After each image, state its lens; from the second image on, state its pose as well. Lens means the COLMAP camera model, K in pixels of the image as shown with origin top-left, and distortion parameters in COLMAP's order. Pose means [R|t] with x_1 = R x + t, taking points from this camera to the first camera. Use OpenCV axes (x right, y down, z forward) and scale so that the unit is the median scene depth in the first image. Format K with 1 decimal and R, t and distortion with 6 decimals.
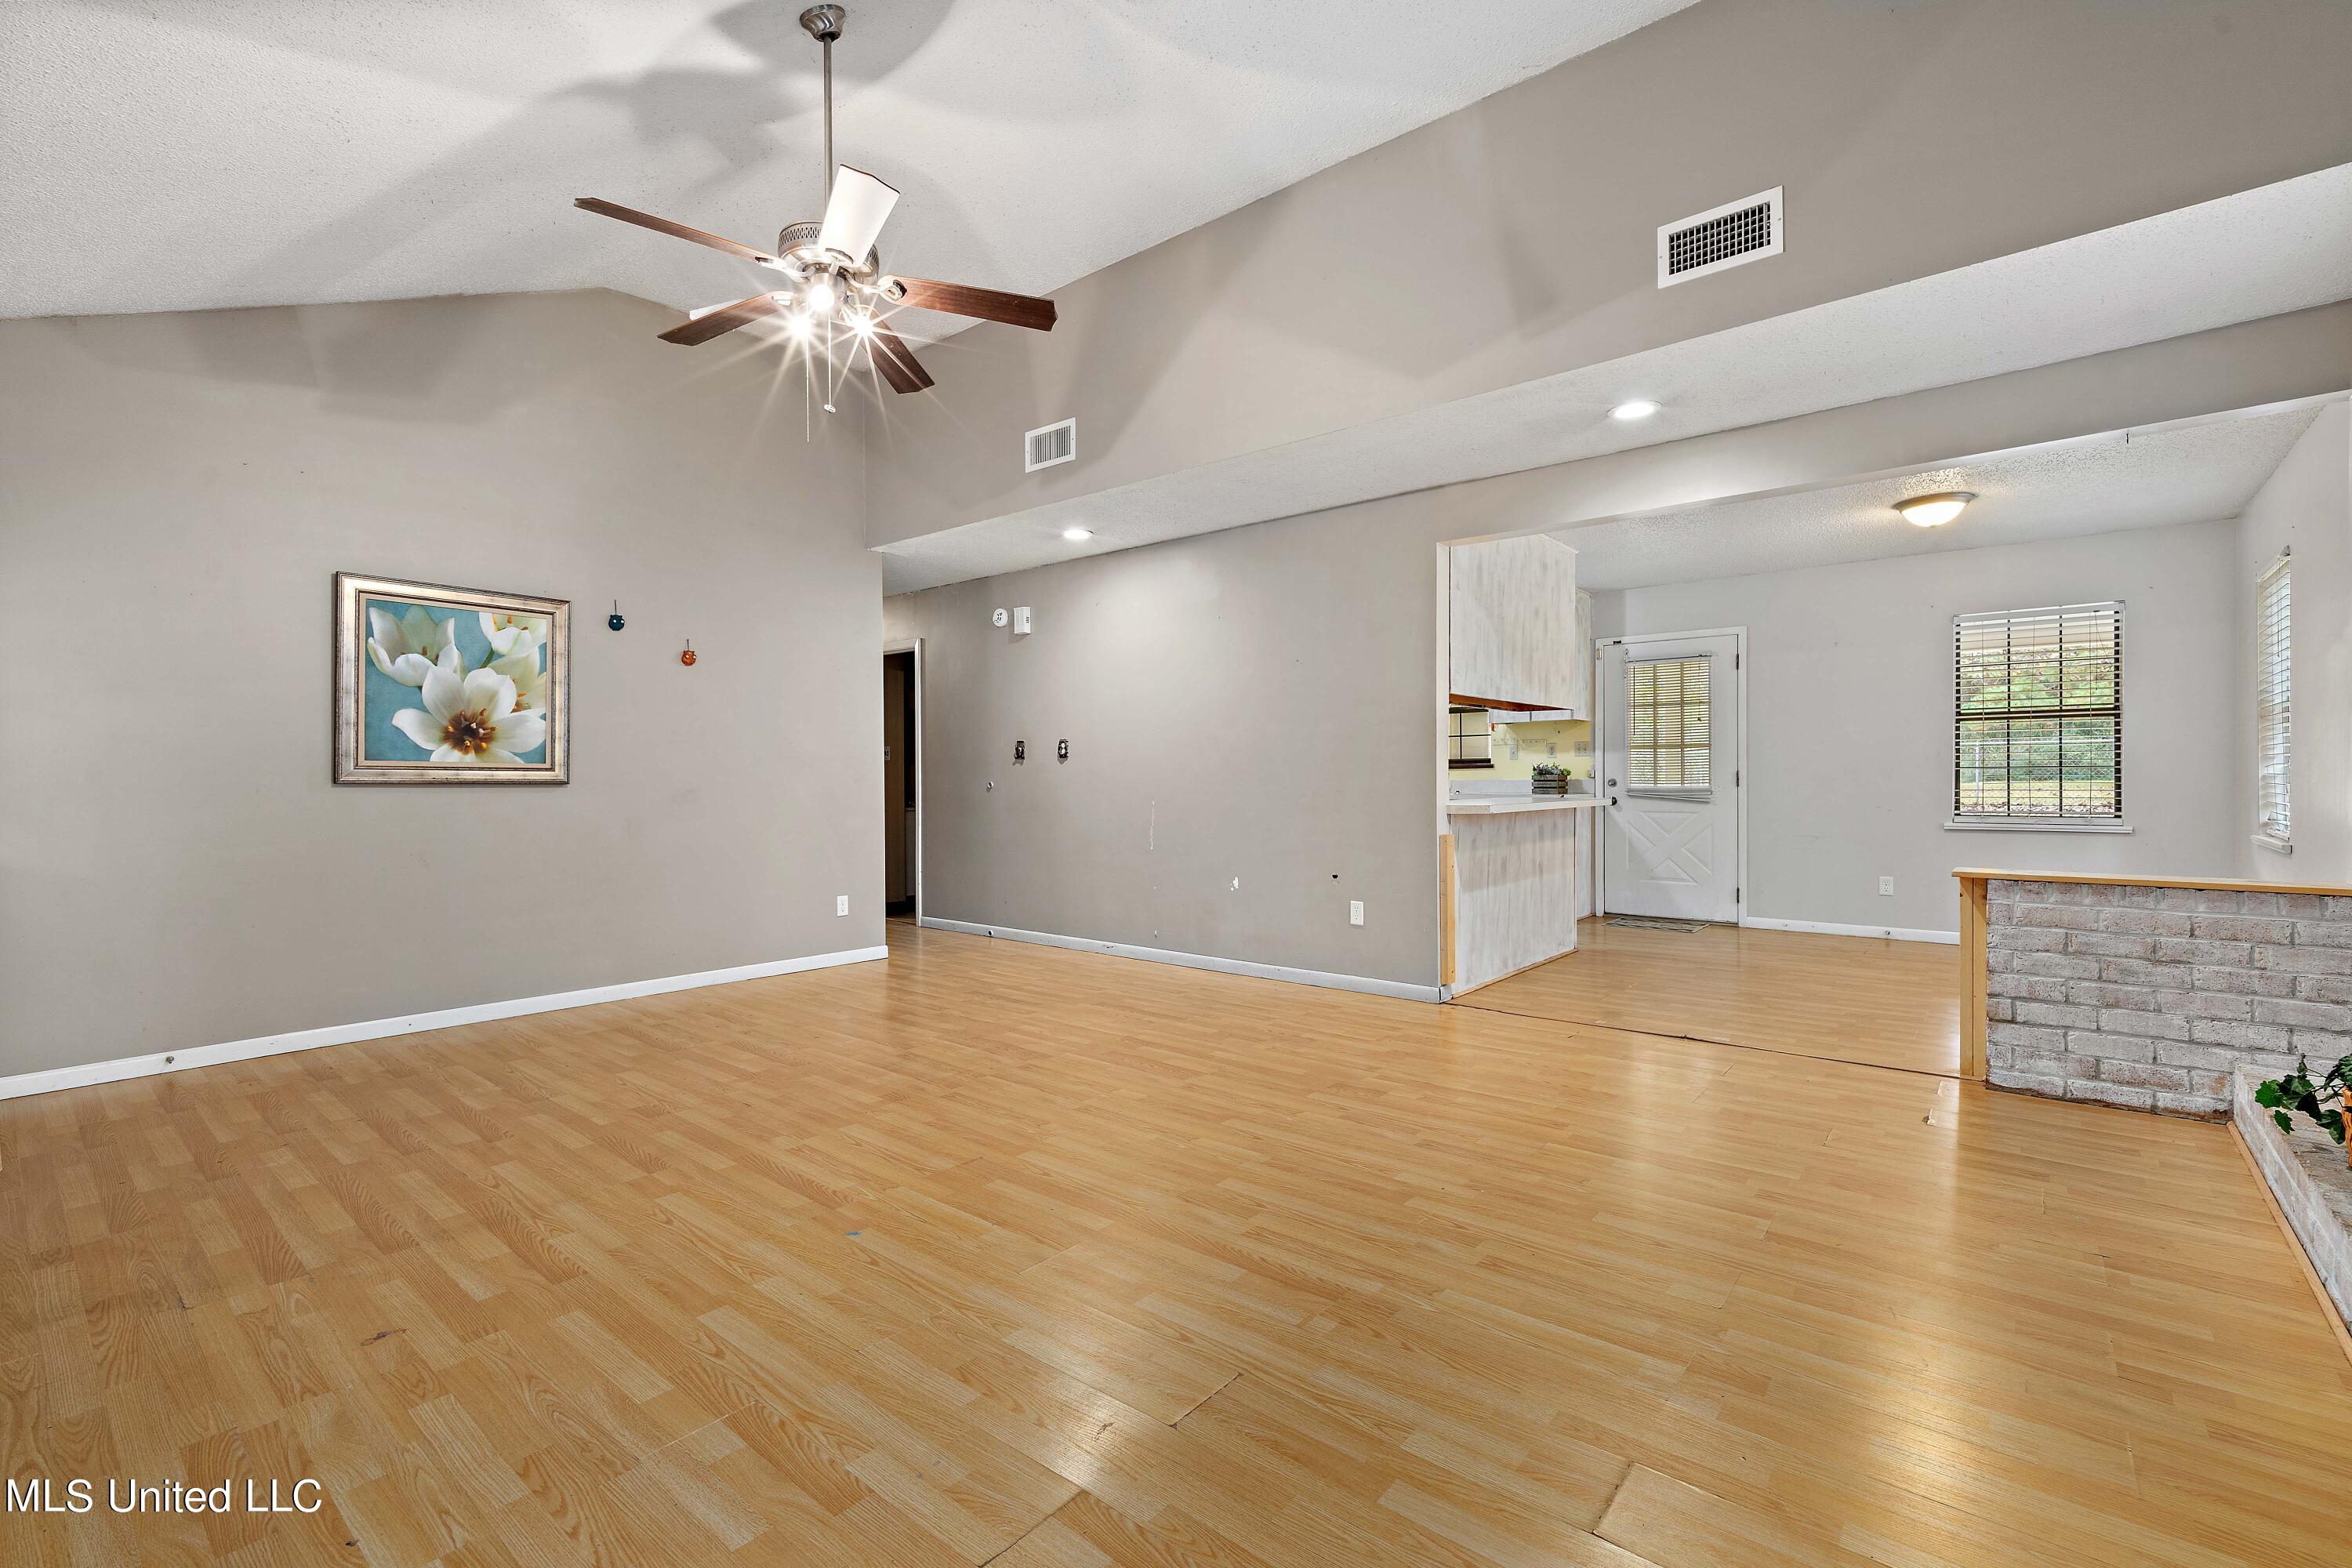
lens RADIAL K [[1022.4, 0, 1180.8], [0, 1022.4, 783.6], [0, 0, 1]] dist [-0.000066, -0.001444]
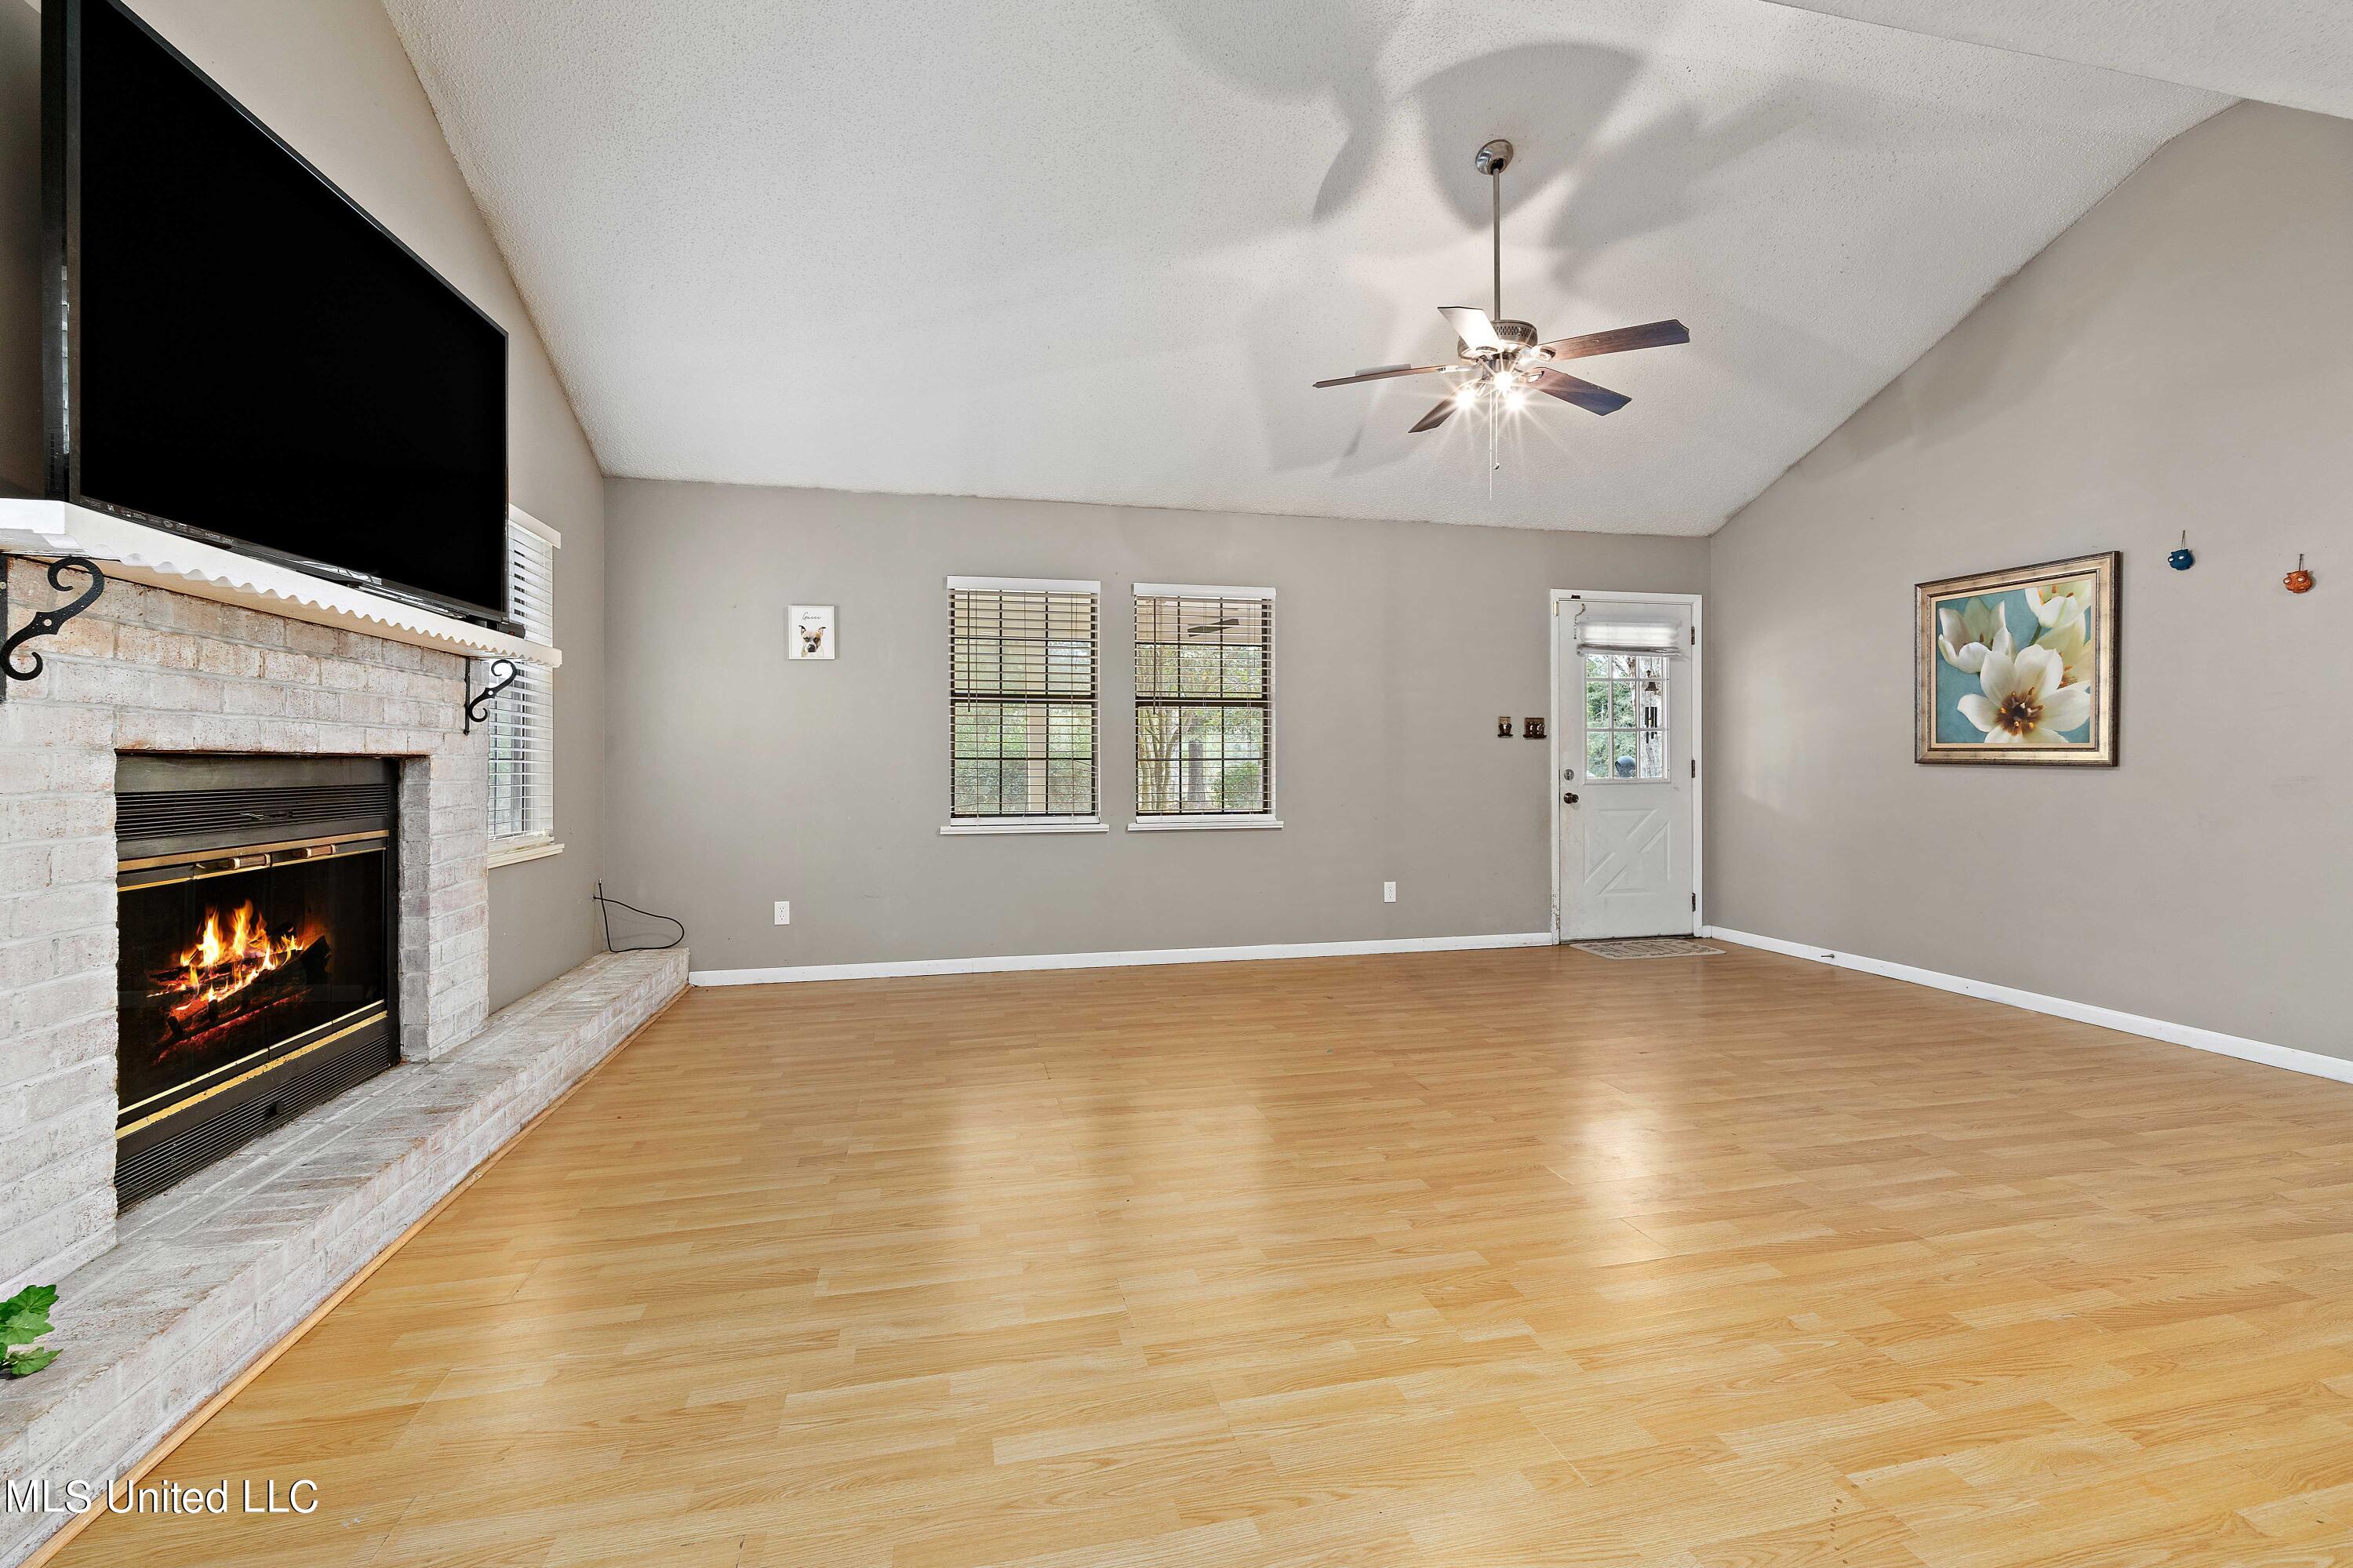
lens RADIAL K [[1022.9, 0, 1190.6], [0, 1022.9, 769.5], [0, 0, 1]] dist [-0.000066, -0.001444]
pose [[-0.596223, 0.012880, -0.802715, 0.598441], [-0.000494, 0.999865, 0.016411, -0.011626], [0.802819, 0.010181, -0.596136, 0.983213]]
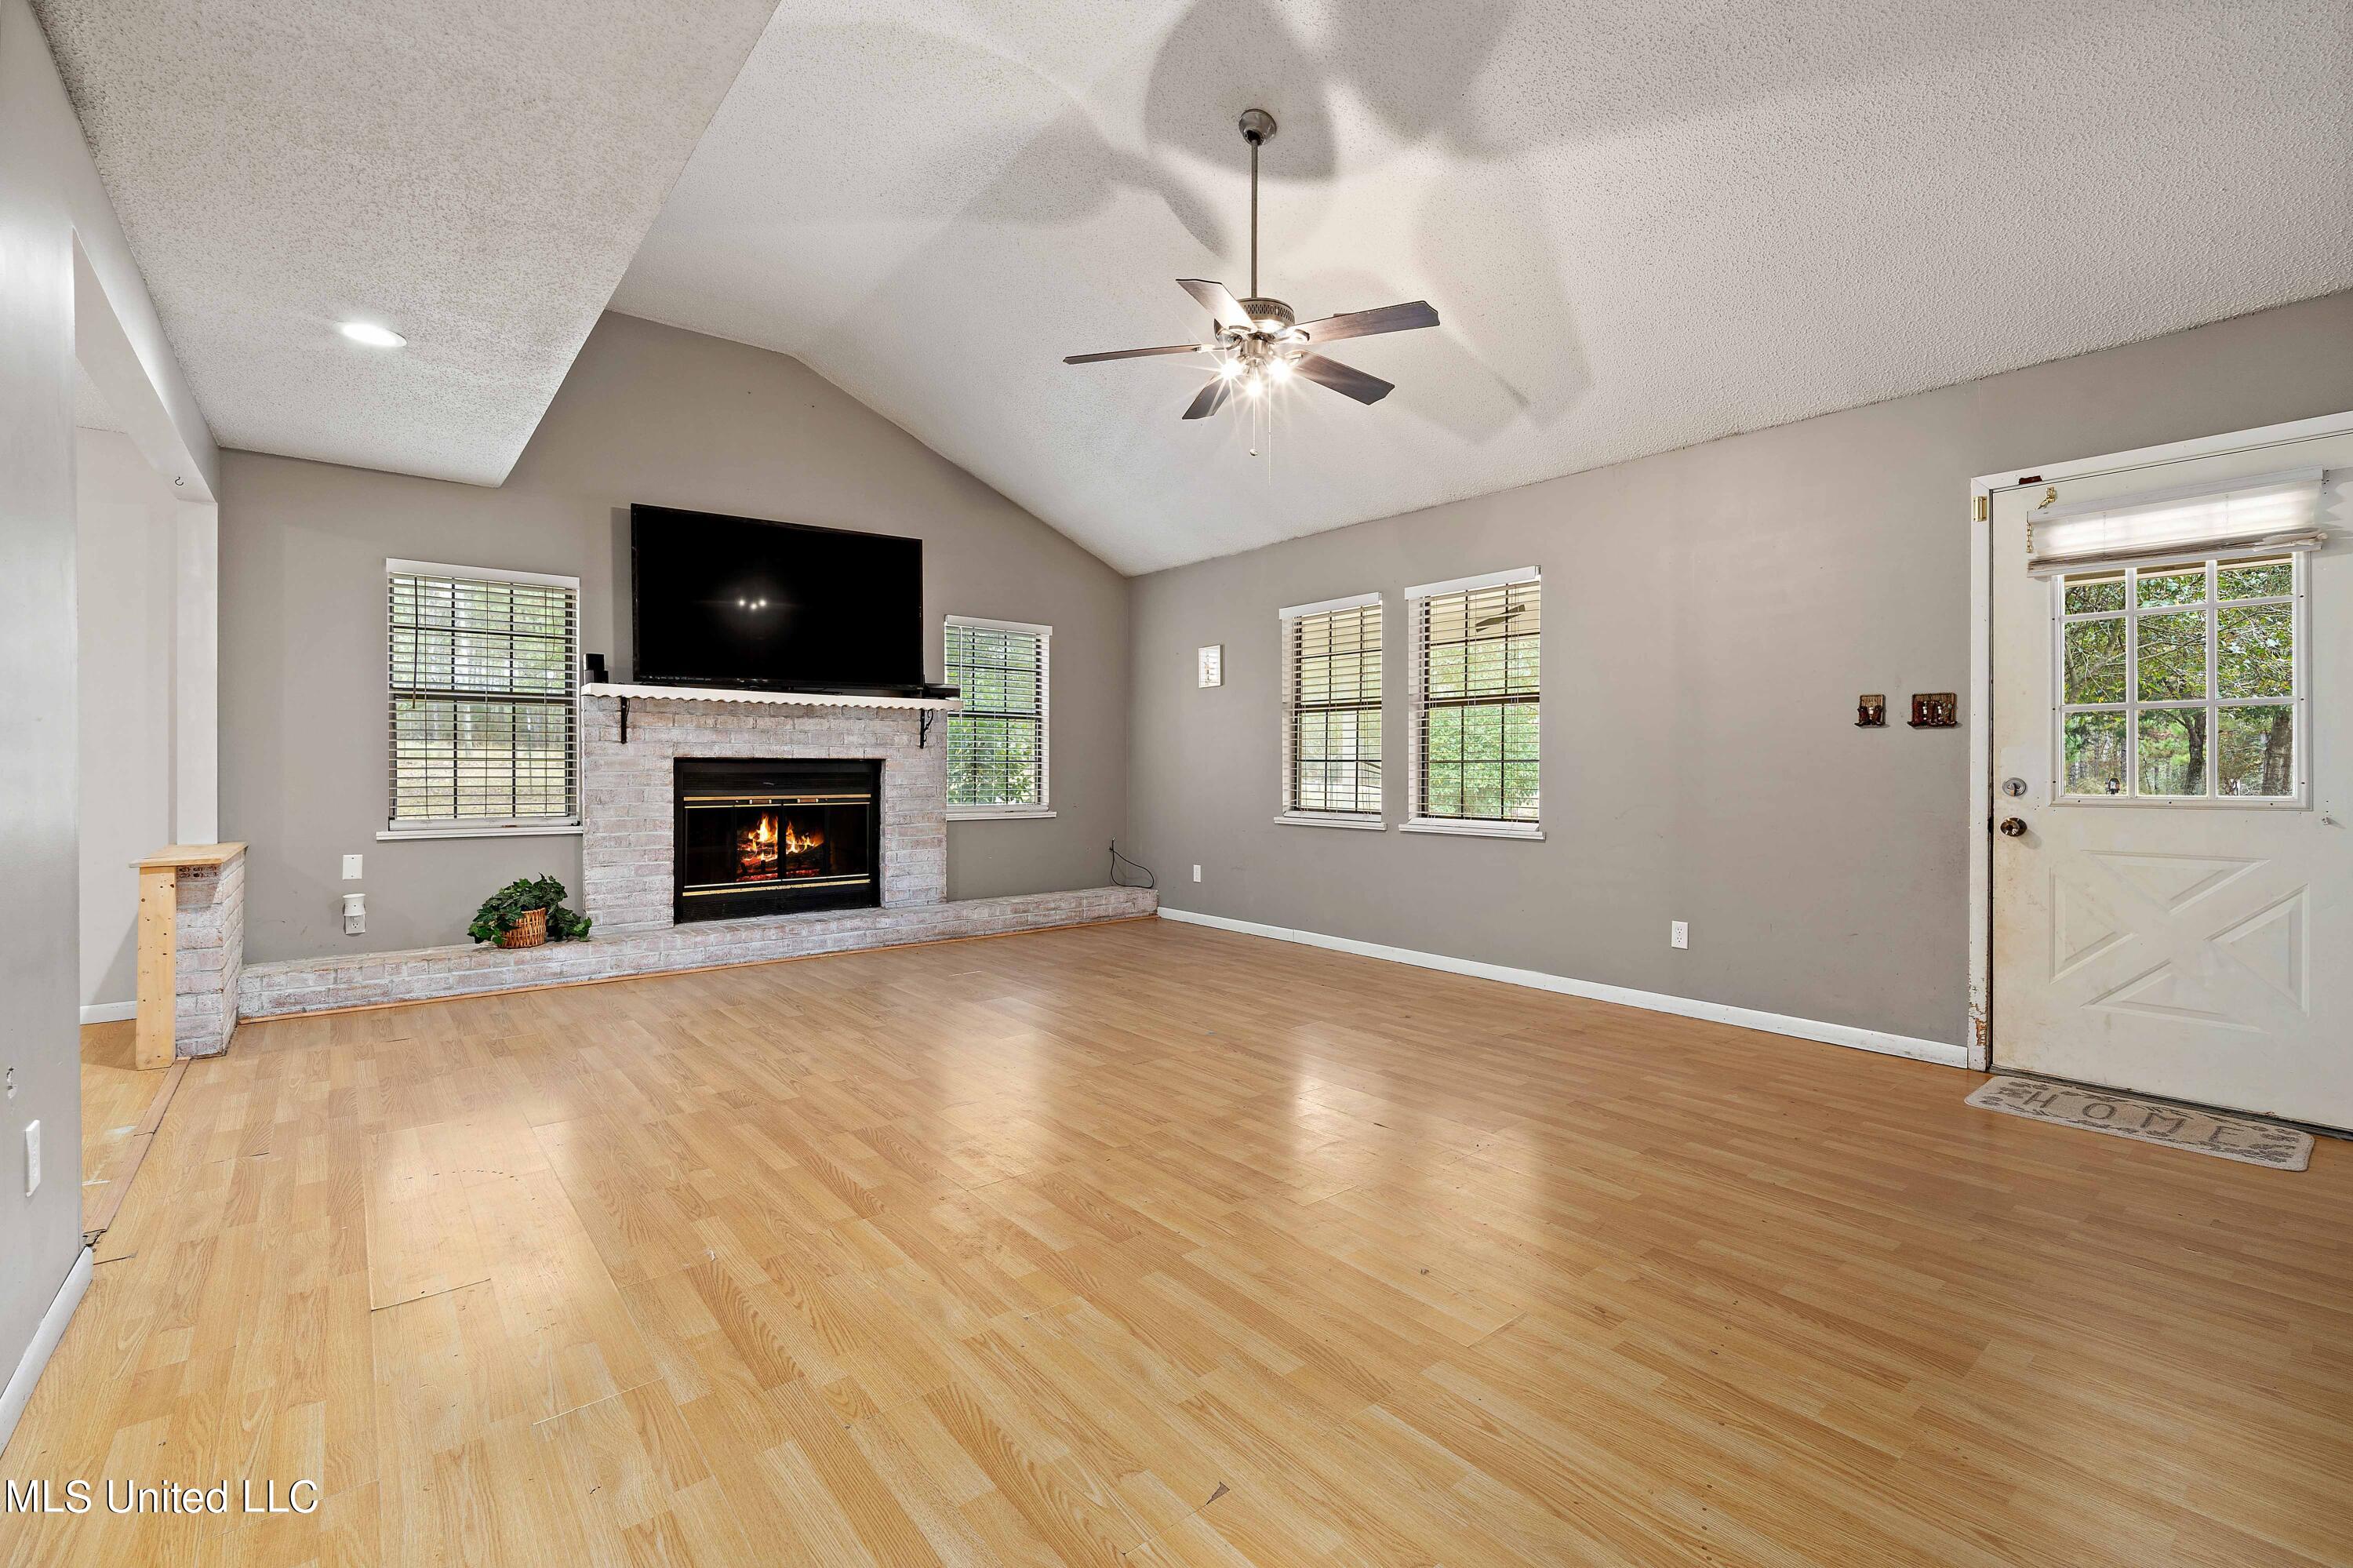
lens RADIAL K [[1022.9, 0, 1183.9], [0, 1022.9, 775.9], [0, 0, 1]] dist [-0.000066, -0.001444]
pose [[-0.983567, 0.002370, 0.180529, -0.323548], [0.005617, 0.999831, 0.017478, -0.008669], [-0.180457, 0.018205, -0.983414, 1.485402]]
